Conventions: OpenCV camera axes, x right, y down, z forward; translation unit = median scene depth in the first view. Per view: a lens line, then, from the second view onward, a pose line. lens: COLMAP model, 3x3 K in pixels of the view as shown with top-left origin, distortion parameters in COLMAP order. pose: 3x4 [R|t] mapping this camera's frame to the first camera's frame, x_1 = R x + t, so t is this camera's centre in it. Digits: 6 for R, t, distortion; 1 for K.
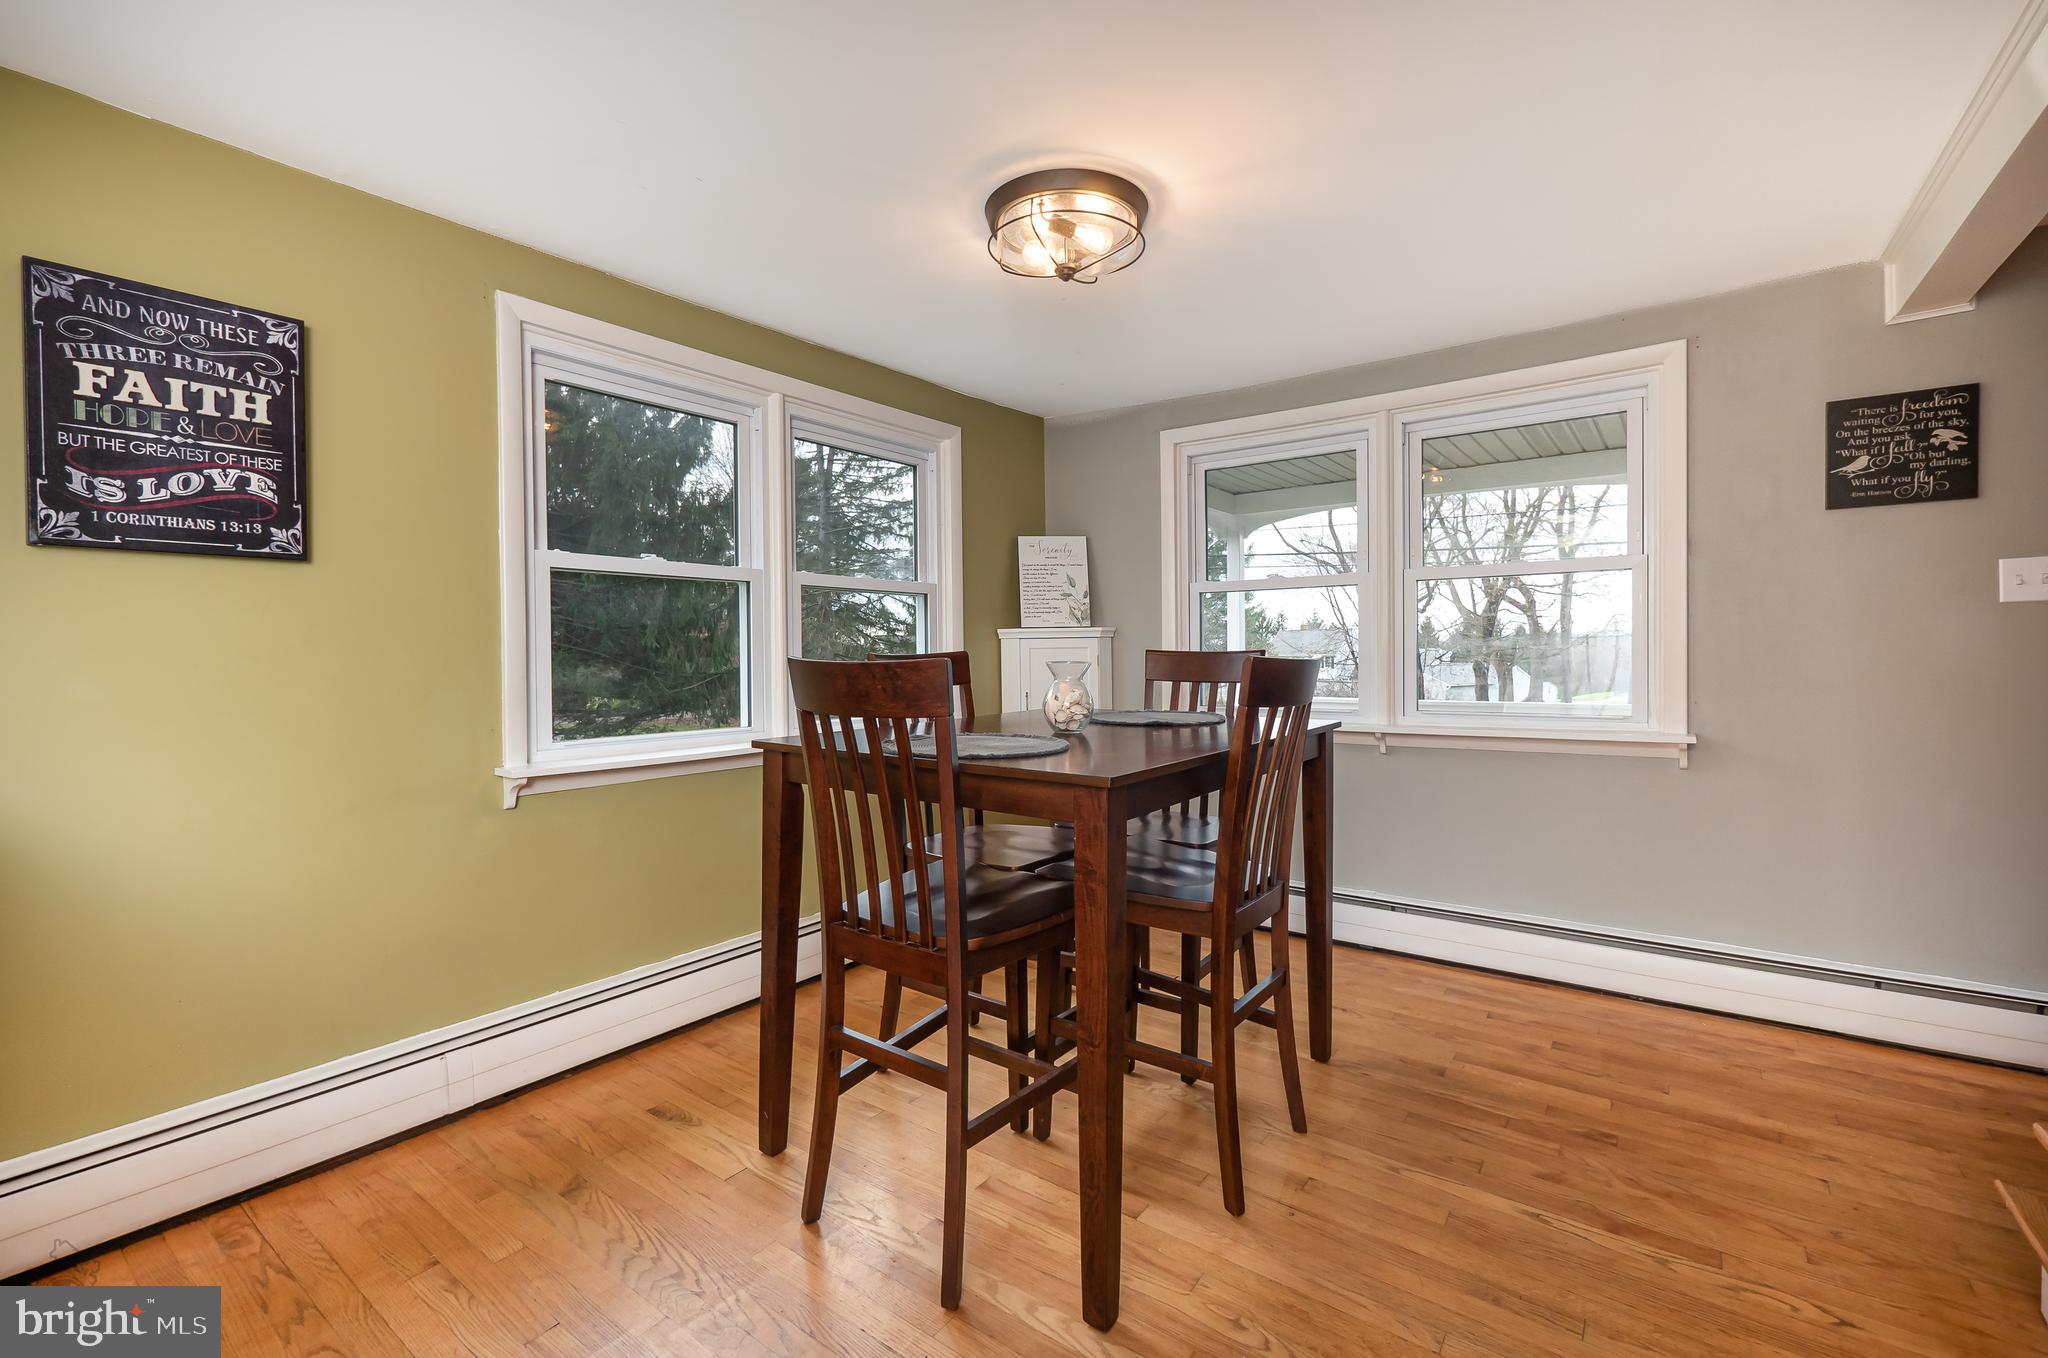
lens RADIAL K [[908.3, 0, 1014.8], [0, 908.3, 653.7], [0, 0, 1]] dist [-0.000917, -0.000416]
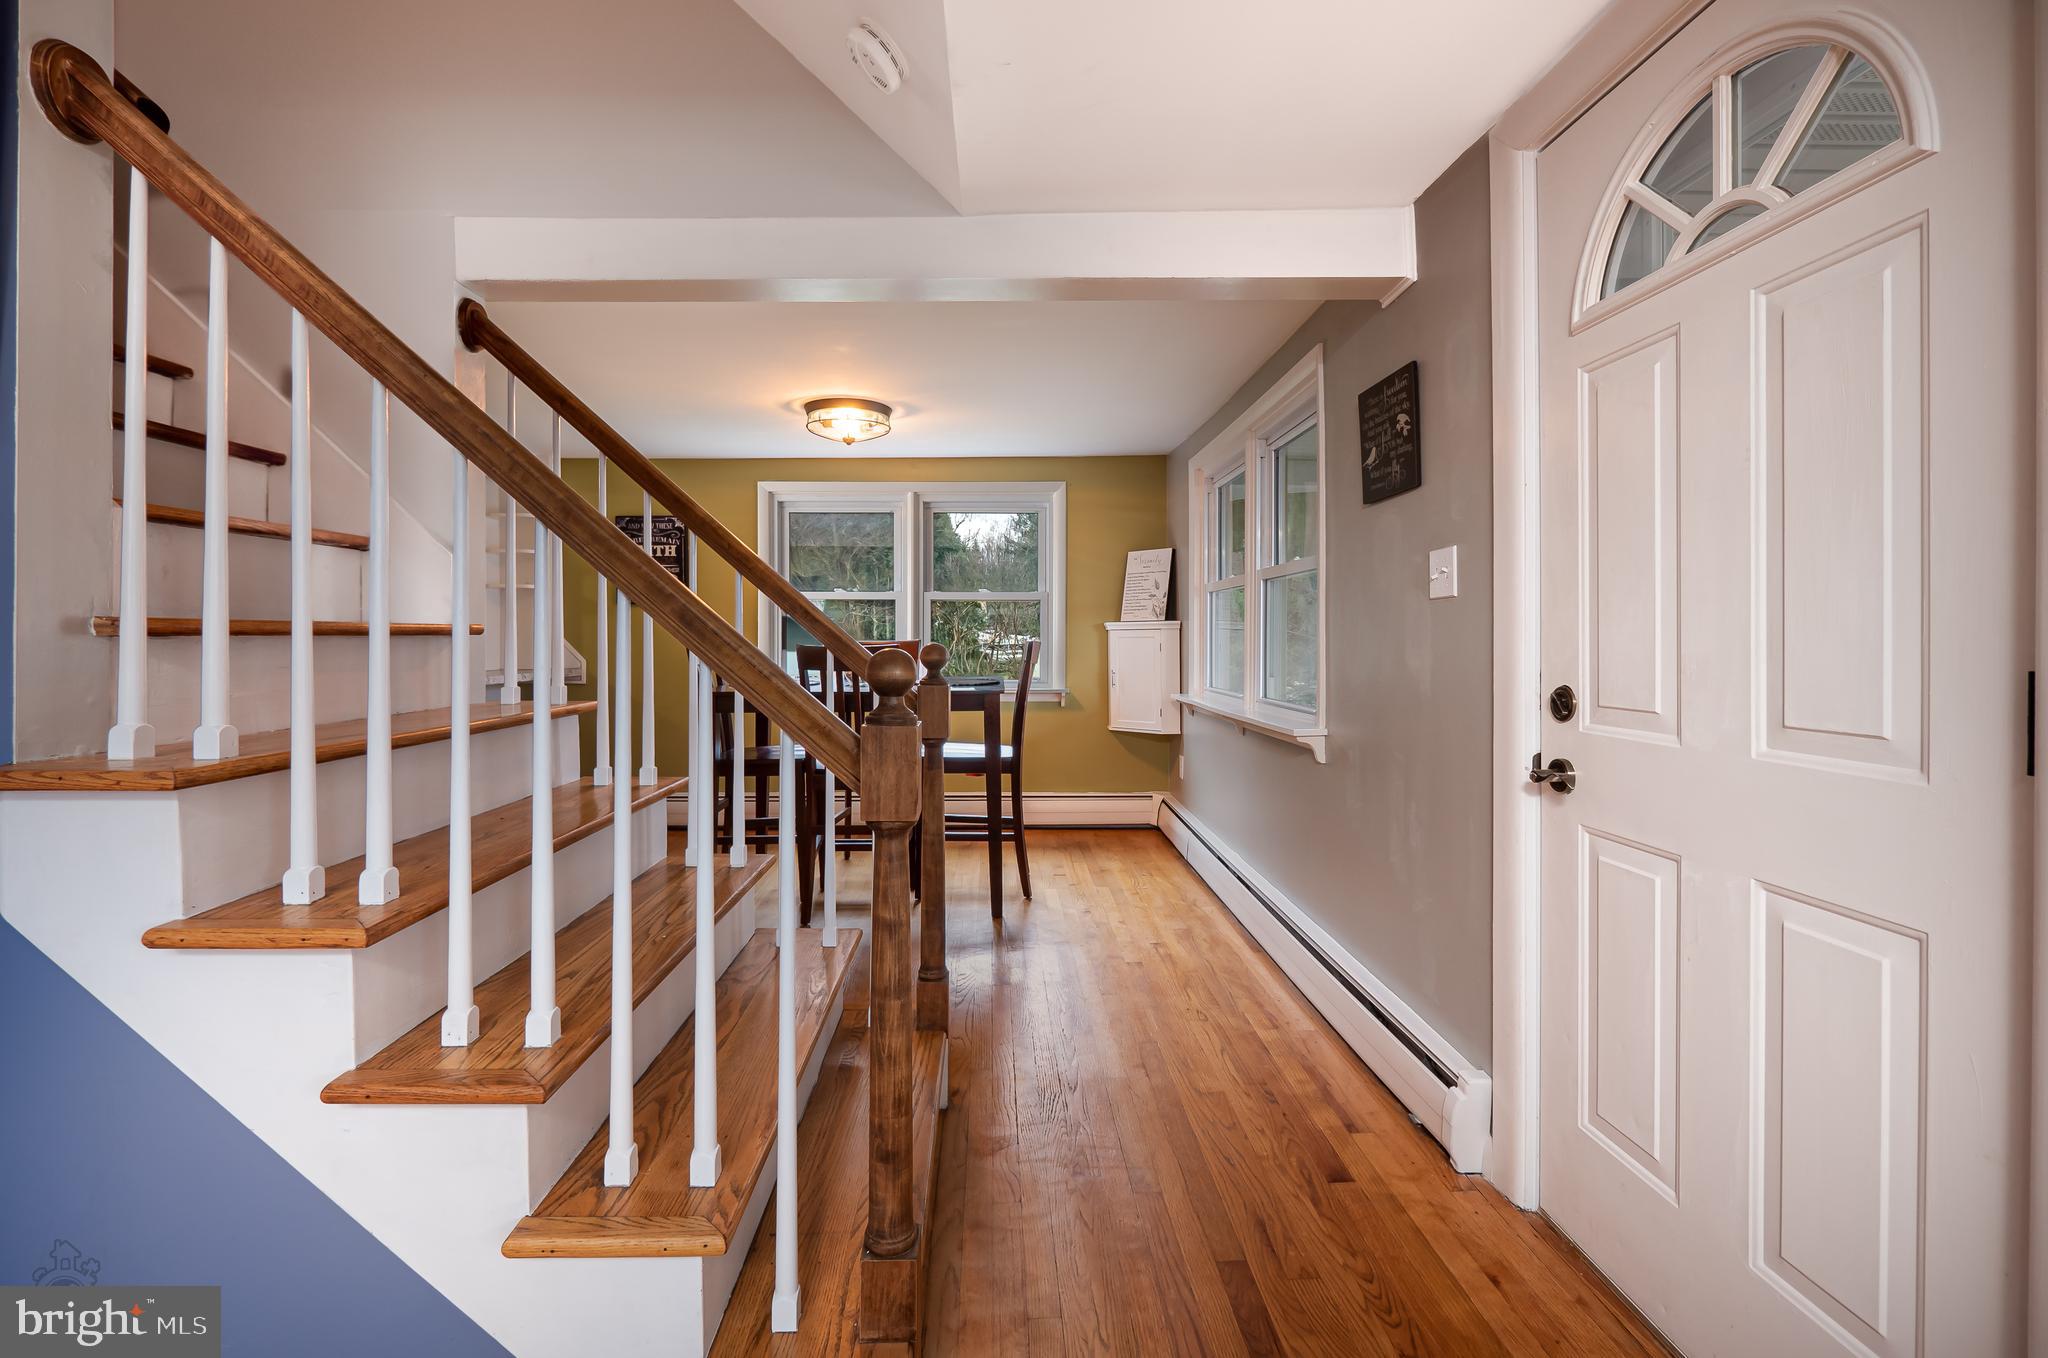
lens RADIAL K [[891.2, 0, 1004.6], [0, 891.2, 670.3], [0, 0, 1]] dist [-0.001143, 0.000531]
pose [[0.586070, 0.035158, -0.809498, 2.062222], [-0.006983, 0.999240, 0.038344, -0.014675], [0.810231, -0.016820, 0.585870, 0.217923]]
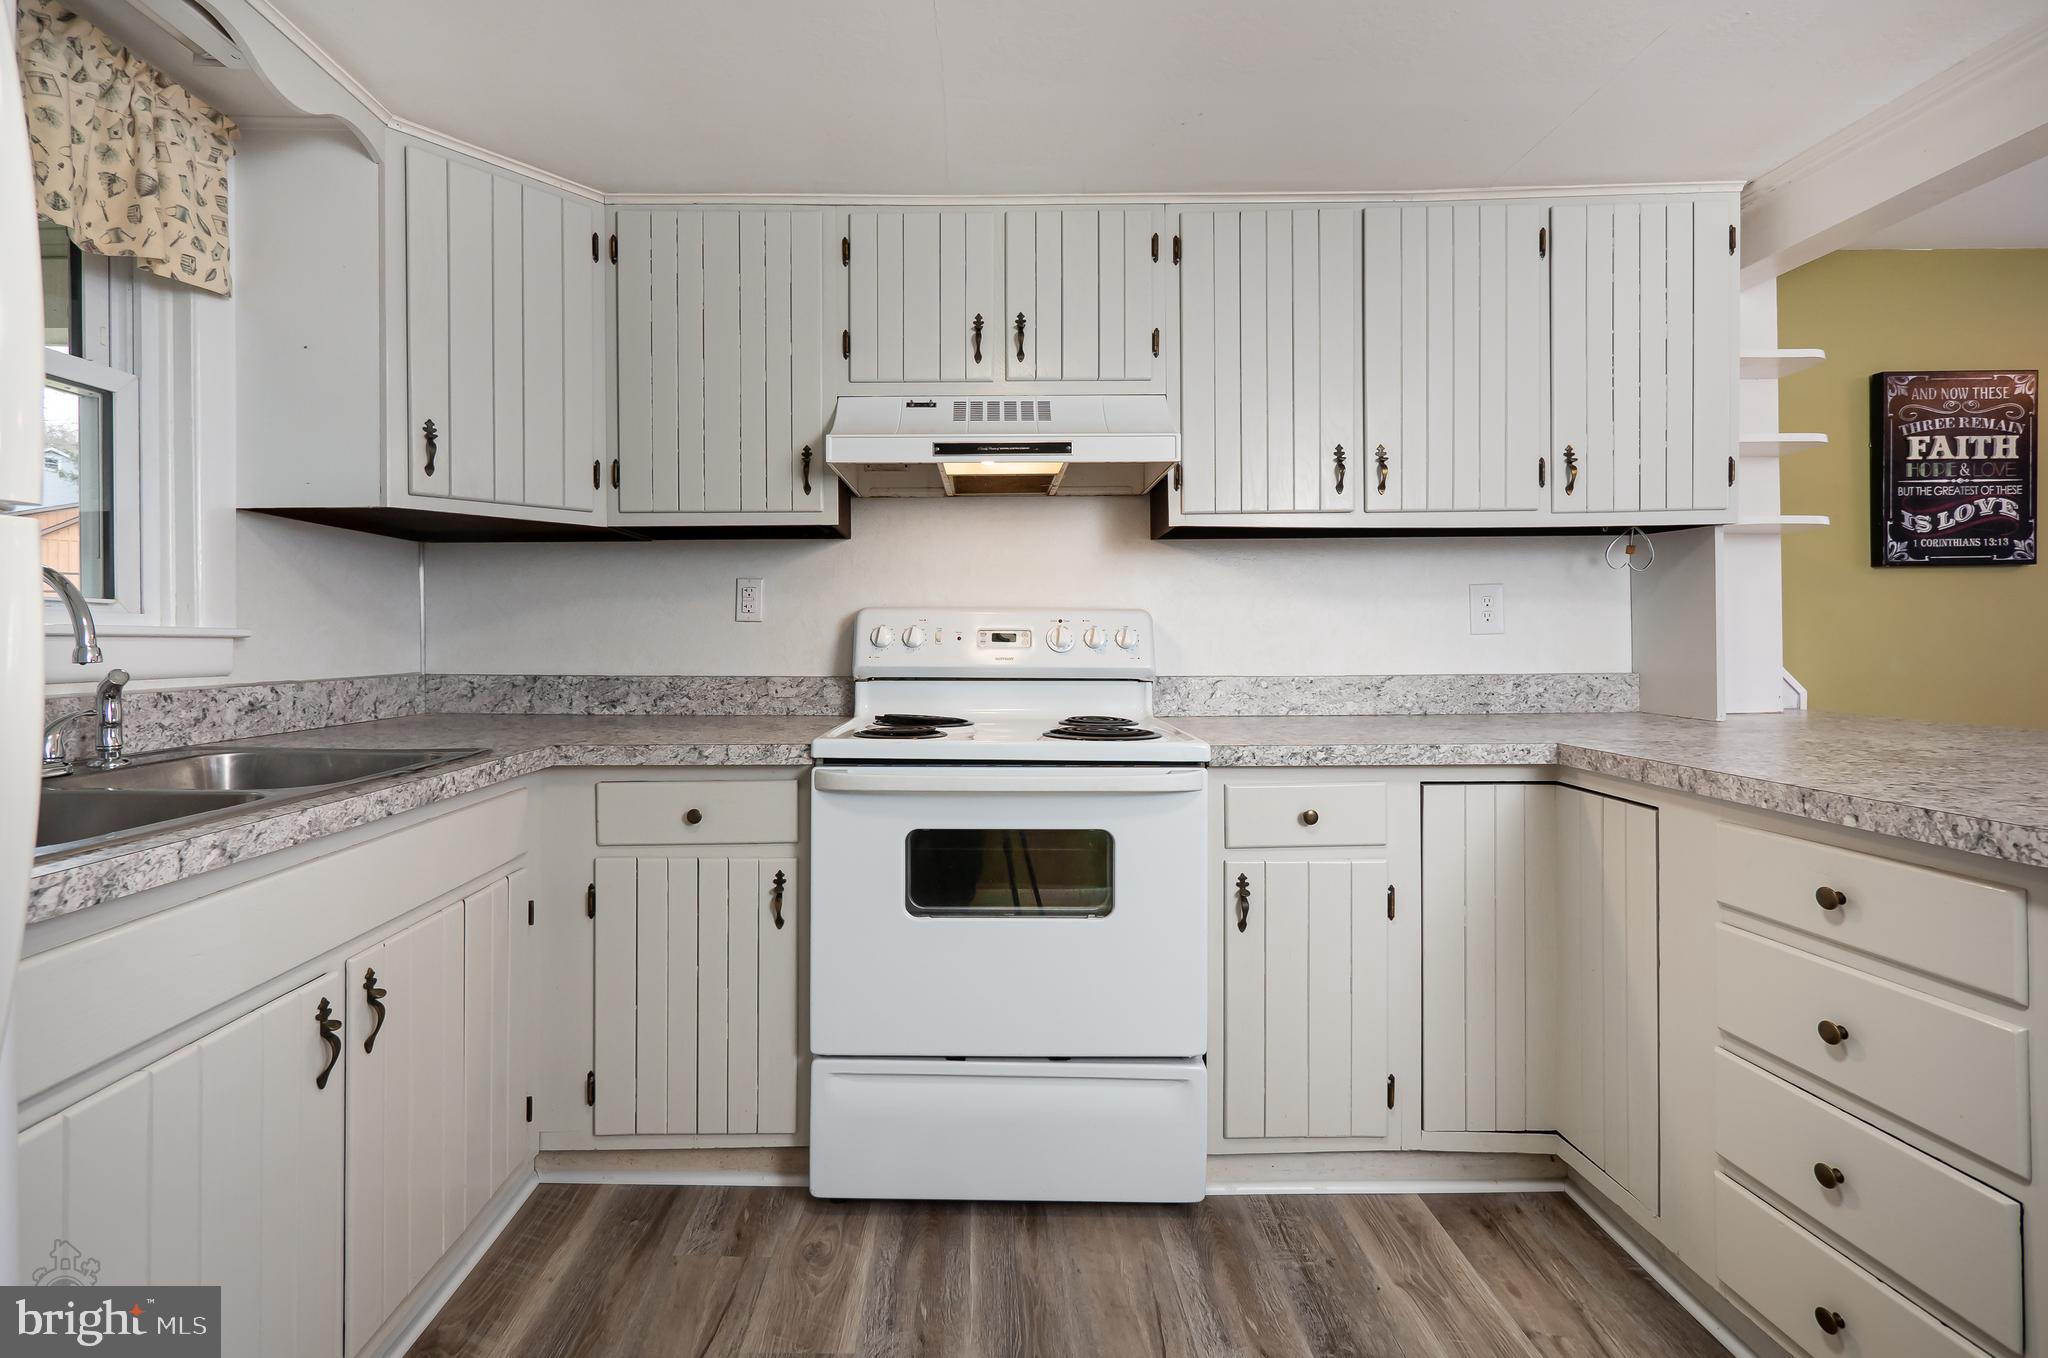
lens RADIAL K [[879.2, 0, 1033.8], [0, 879.2, 663.4], [0, 0, 1]] dist [-0.000874, -0.000547]
pose [[0.581716, 0.013611, -0.813278, -0.640981], [0.003778, 0.999804, 0.019434, 0.004945], [0.813383, -0.014378, 0.581551, -0.861826]]
